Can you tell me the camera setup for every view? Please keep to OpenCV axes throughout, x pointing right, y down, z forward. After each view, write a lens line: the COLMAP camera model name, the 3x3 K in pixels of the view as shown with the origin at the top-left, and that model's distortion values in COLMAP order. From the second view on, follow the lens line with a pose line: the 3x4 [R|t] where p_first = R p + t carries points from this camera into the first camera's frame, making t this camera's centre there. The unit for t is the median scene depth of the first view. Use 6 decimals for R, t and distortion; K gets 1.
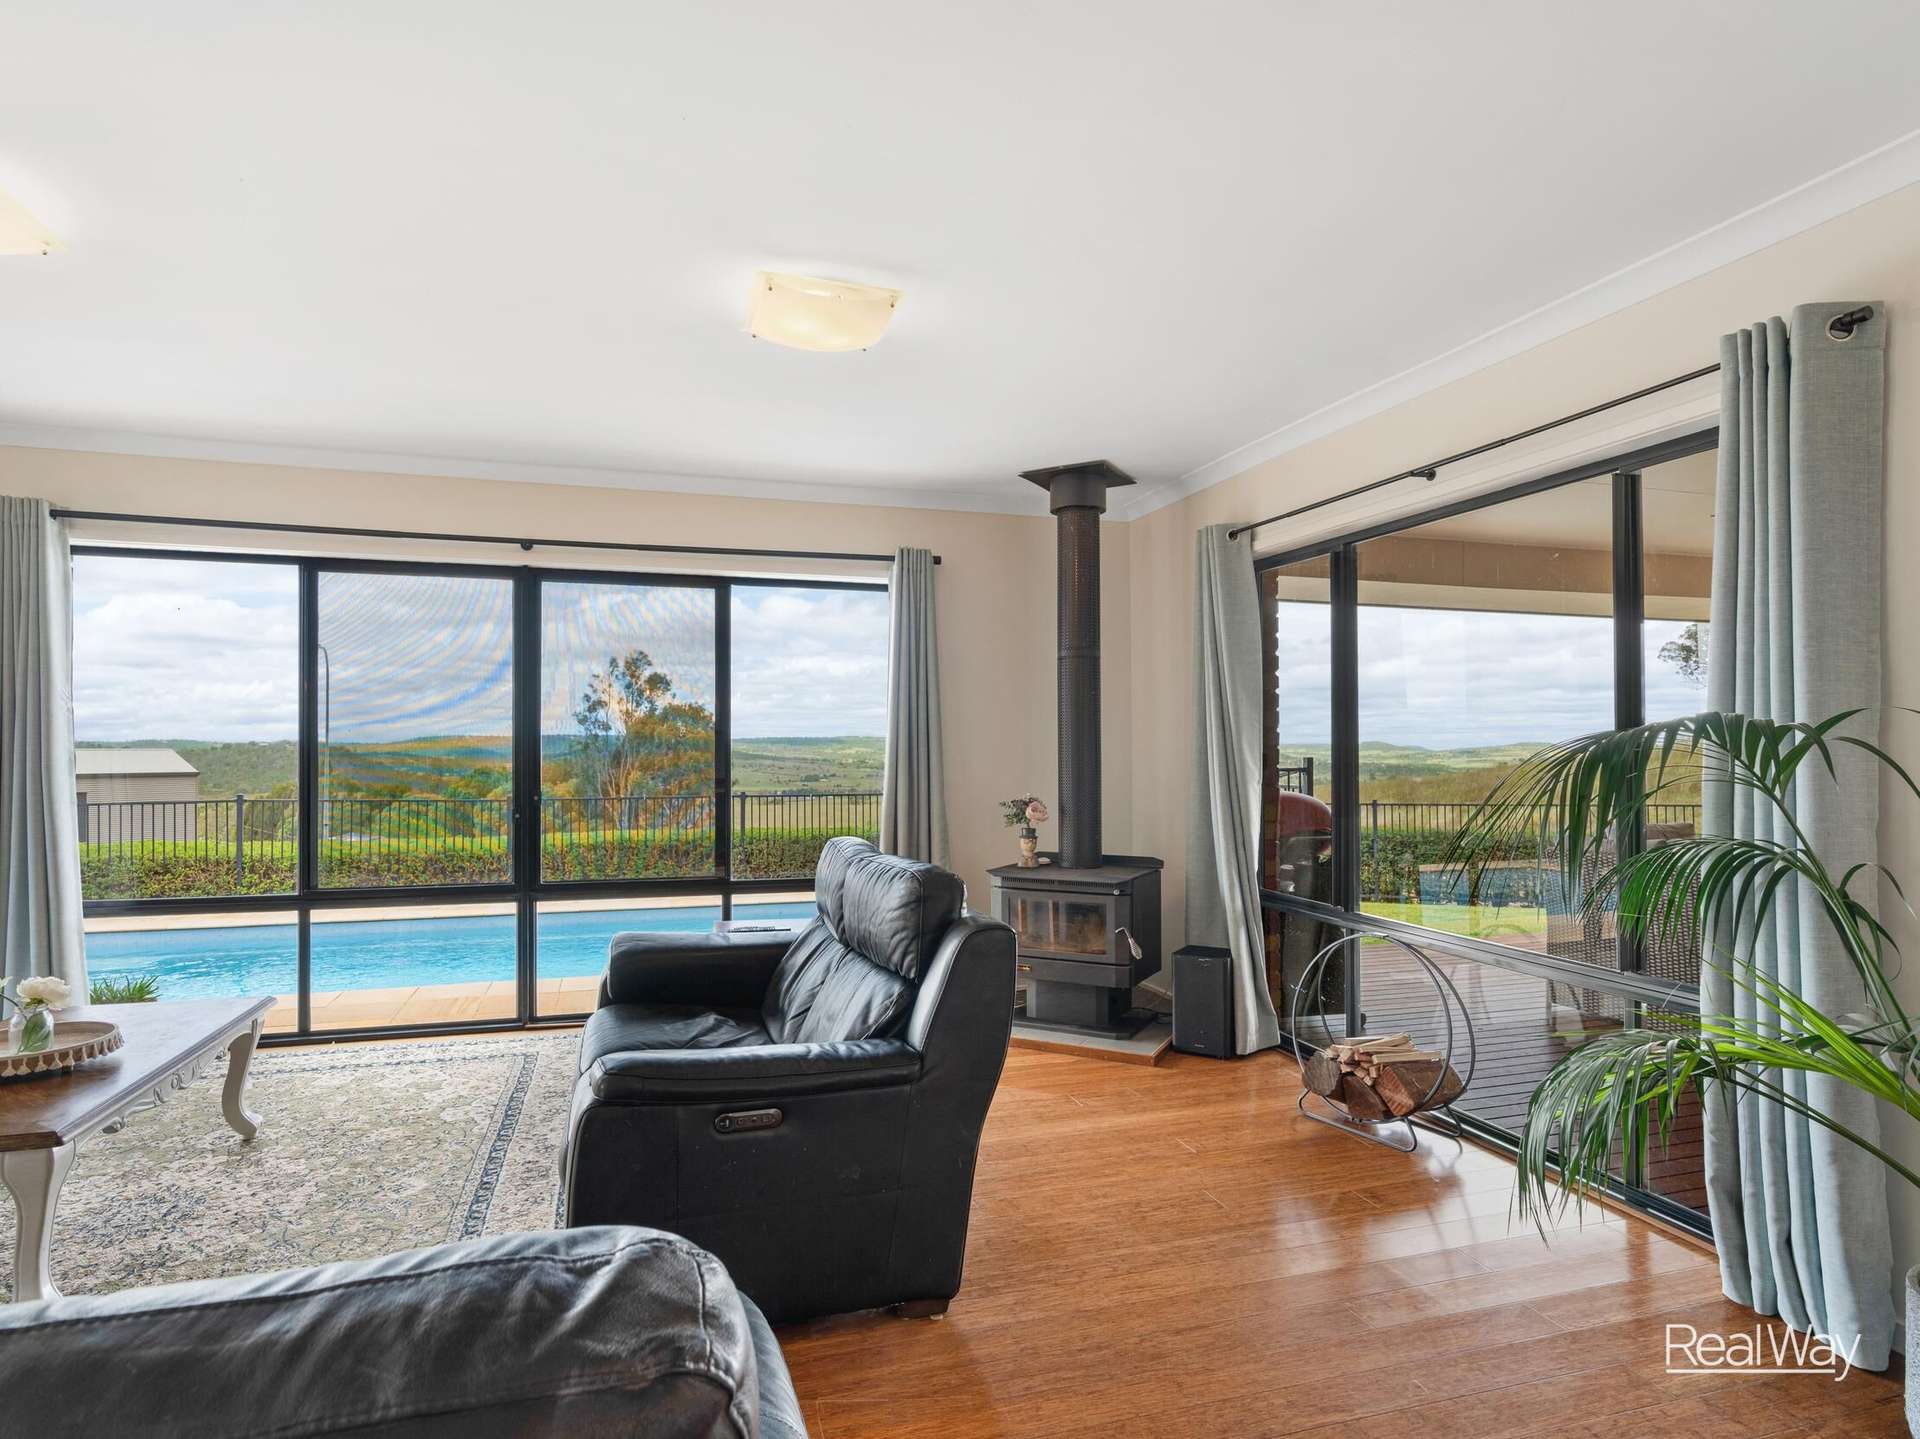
lens RADIAL K [[1052.2, 0, 949.6], [0, 1052.2, 731.9], [0, 0, 1]] dist [0.003829, 0.000817]
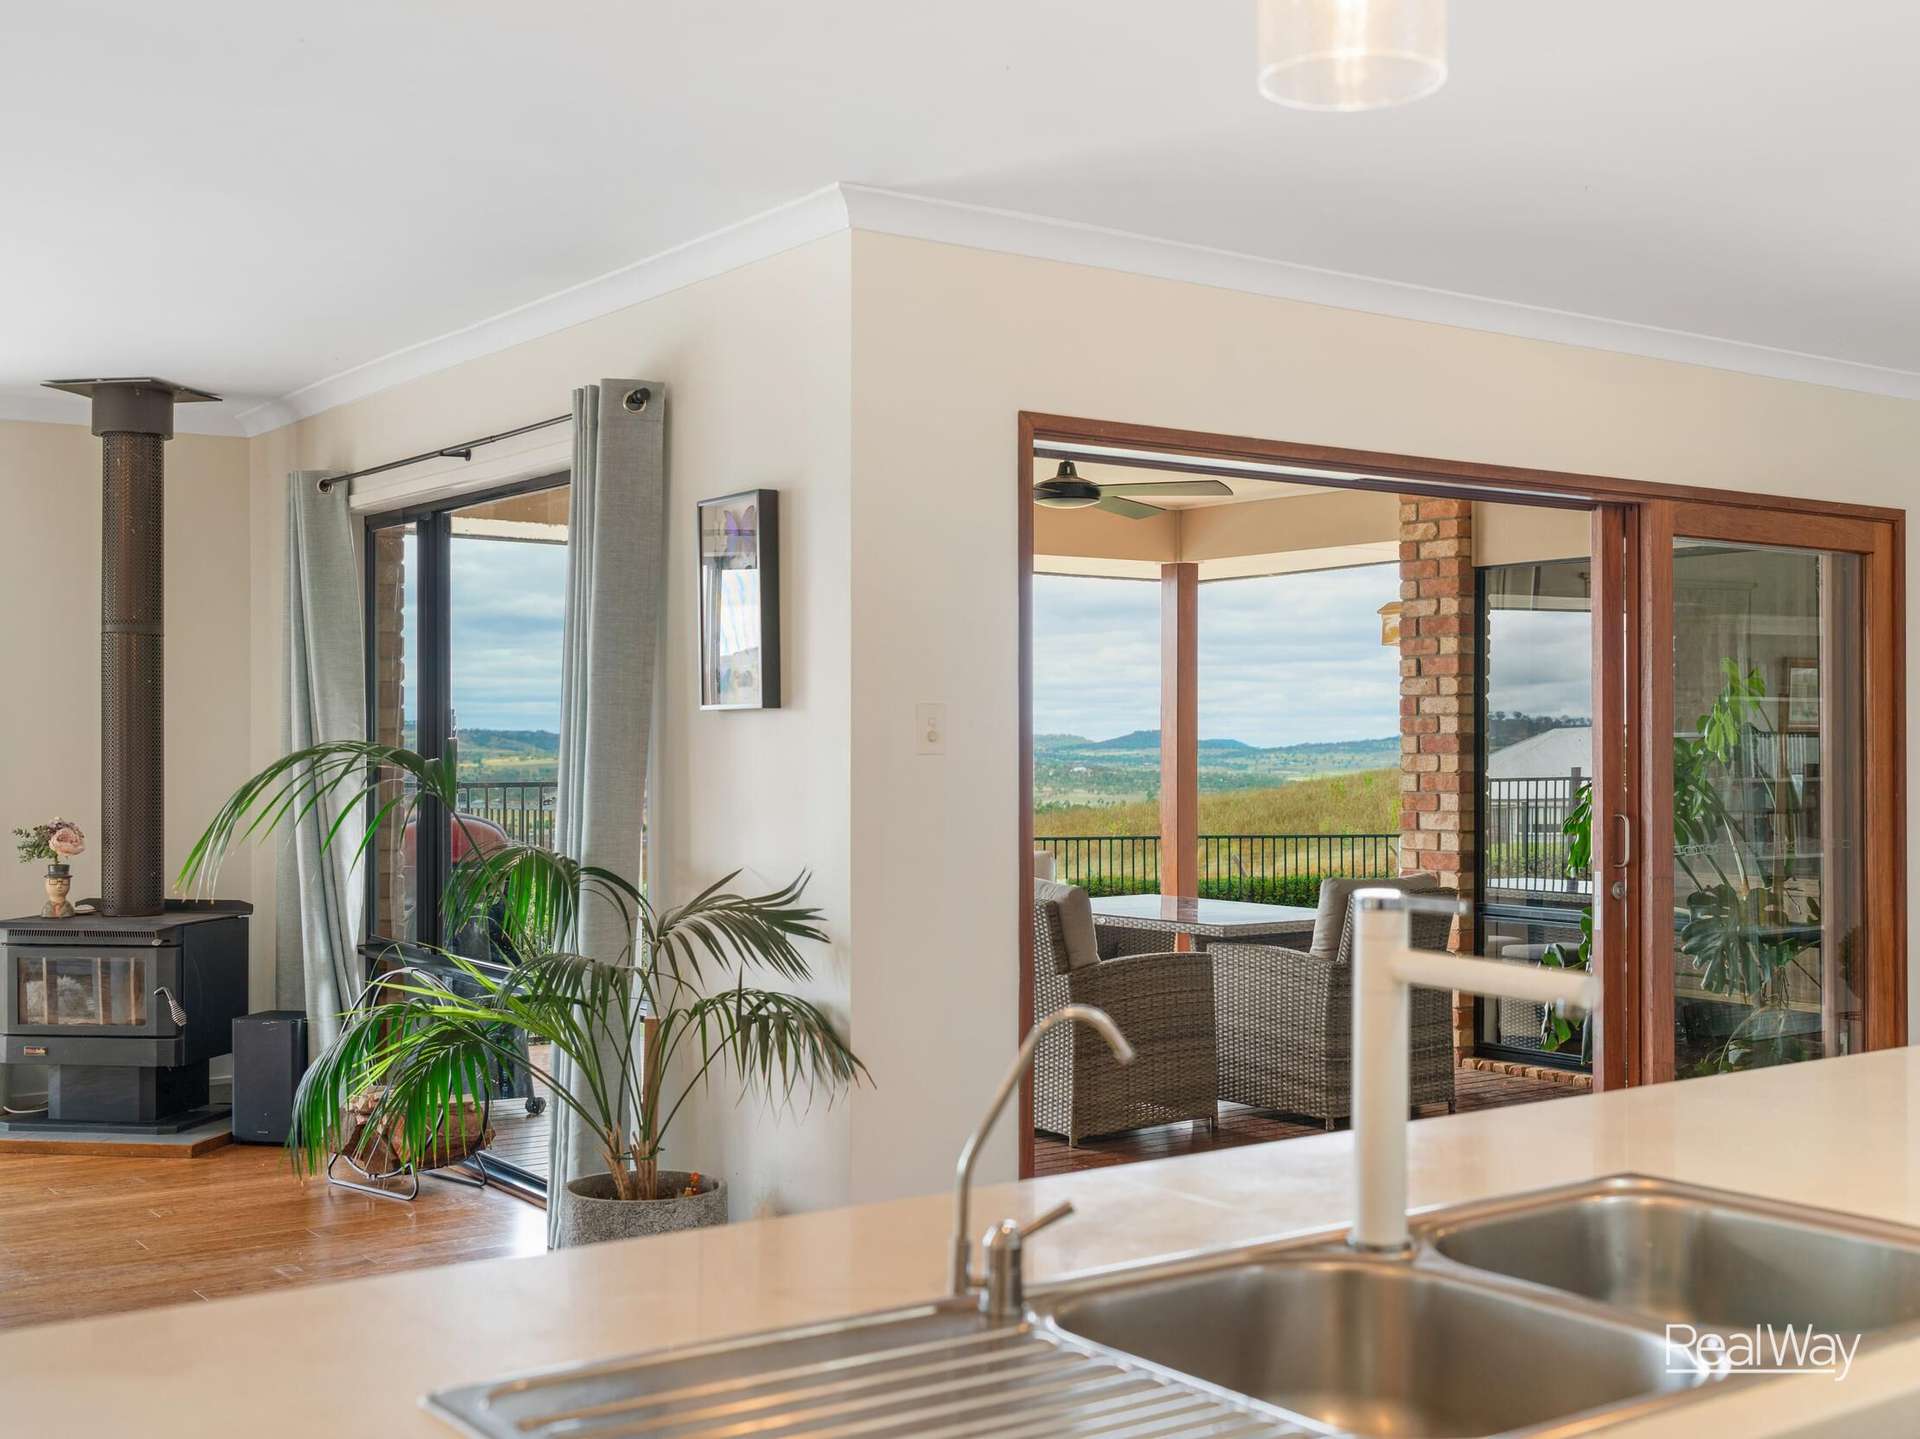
lens RADIAL K [[2114.8, 0, 966.5], [0, 2114.8, 716.2], [0, 0, 1]] dist [0.011678, 0.000000]
pose [[0.948144, 0.006951, 0.317765, 0.211845], [-0.007674, 0.999970, 0.001023, -0.018950], [-0.317748, -0.003409, 0.948169, -0.623516]]
